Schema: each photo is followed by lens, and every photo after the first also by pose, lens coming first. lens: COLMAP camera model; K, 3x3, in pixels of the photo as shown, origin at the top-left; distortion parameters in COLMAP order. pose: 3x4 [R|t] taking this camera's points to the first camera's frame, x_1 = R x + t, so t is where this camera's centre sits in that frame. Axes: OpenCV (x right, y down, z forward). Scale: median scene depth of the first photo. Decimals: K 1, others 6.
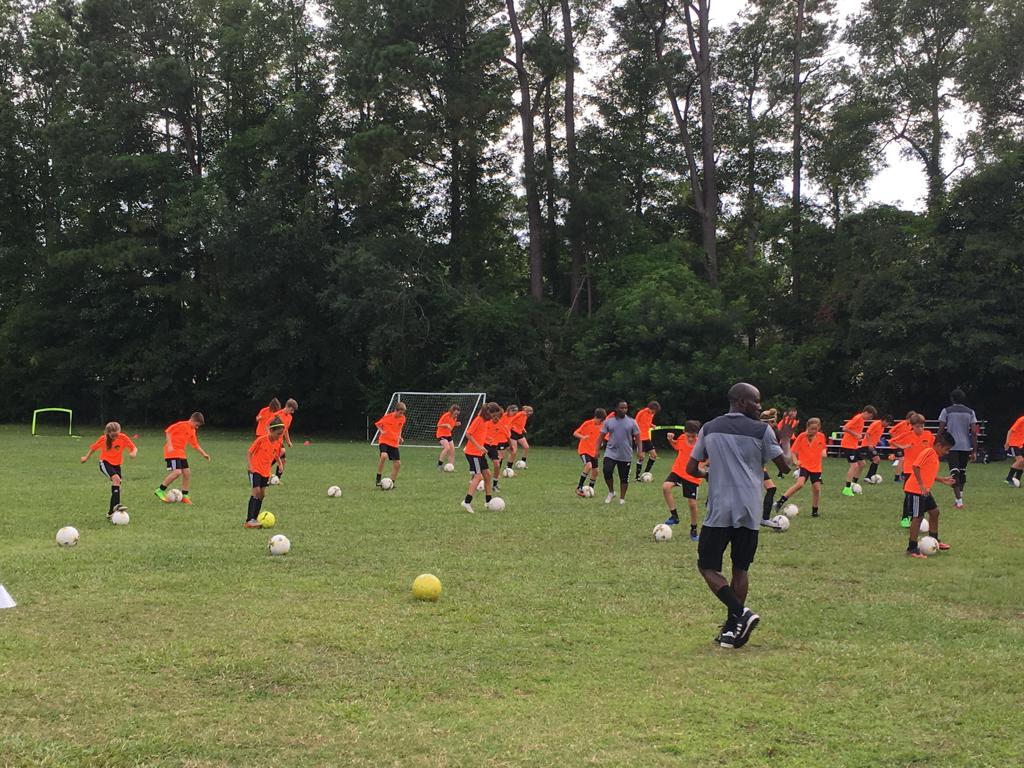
lens RADIAL K [[1460.9, 0, 511.0], [0, 1460.9, 373.8], [0, 0, 1]] dist [0.075291, 0.000000]
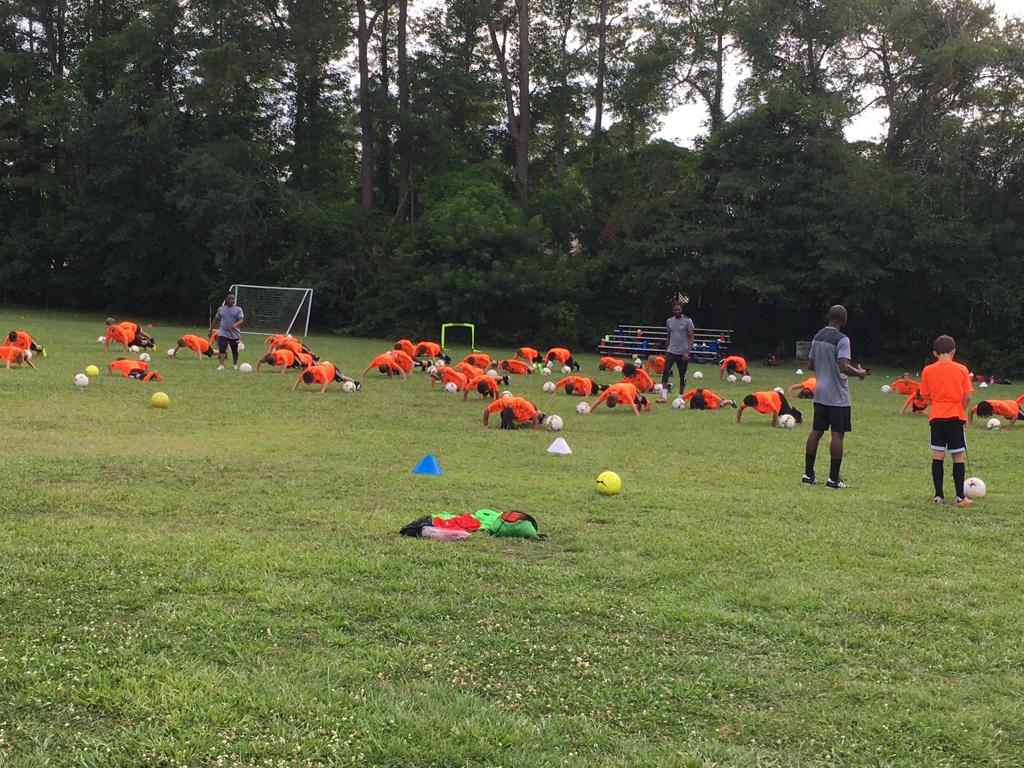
lens RADIAL K [[1460.9, 0, 513.0], [0, 1460.9, 385.9], [0, 0, 1]] dist [0.075291, 0.000000]
pose [[0.995617, 0.037960, 0.085470, 0.040799], [-0.044326, 0.996283, 0.073859, -0.002508], [-0.082349, -0.077324, 0.993599, -0.143386]]
